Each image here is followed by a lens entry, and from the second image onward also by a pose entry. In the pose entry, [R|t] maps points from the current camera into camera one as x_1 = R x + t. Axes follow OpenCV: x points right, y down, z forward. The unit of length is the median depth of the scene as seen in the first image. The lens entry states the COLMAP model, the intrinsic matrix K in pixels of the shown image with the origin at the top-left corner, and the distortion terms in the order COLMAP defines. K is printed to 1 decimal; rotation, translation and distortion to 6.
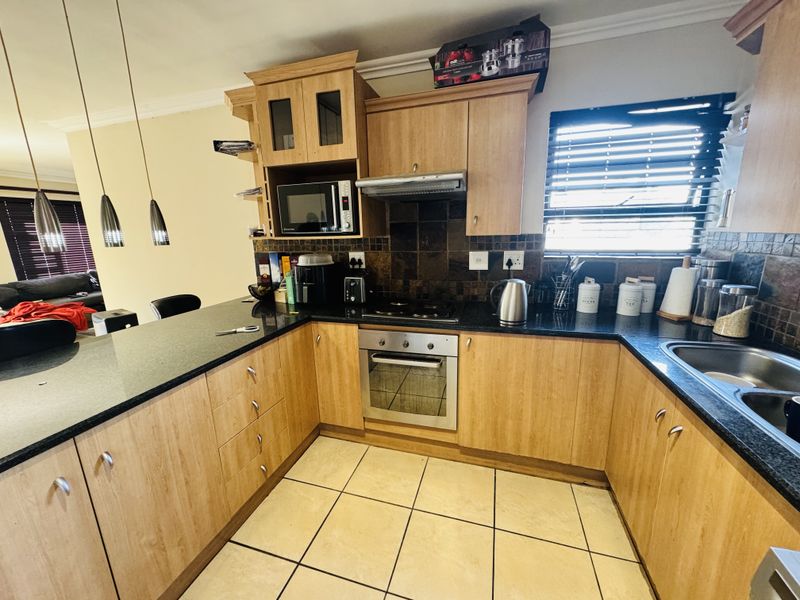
lens RADIAL K [[320.5, 0, 399.2], [0, 320.5, 300.4], [0, 0, 1]] dist [-0.001905, 0.000150]
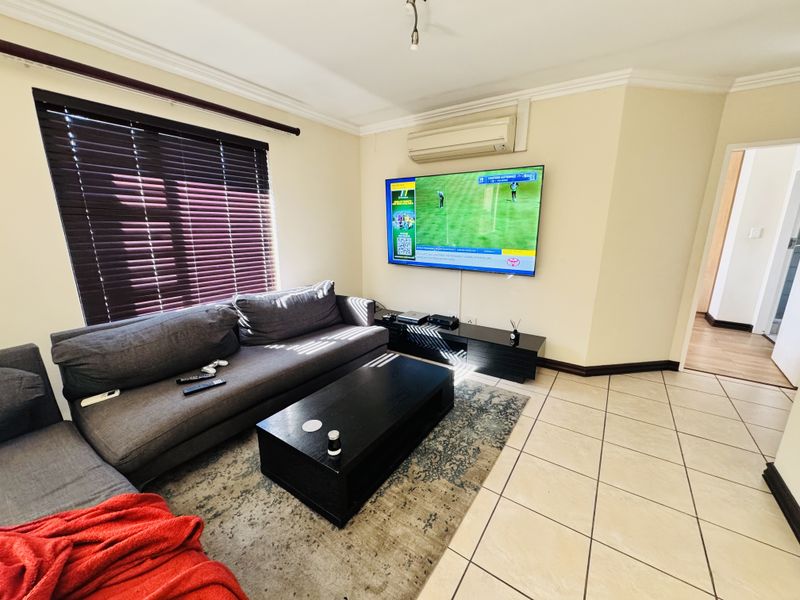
lens RADIAL K [[320.5, 0, 401.2], [0, 320.5, 300.4], [0, 0, 1]] dist [-0.001905, 0.000150]
pose [[0.950276, 0.093131, -0.297156, -0.668898], [-0.089424, 0.995652, 0.026077, -0.123227], [0.298293, 0.001793, 0.954473, 0.694187]]
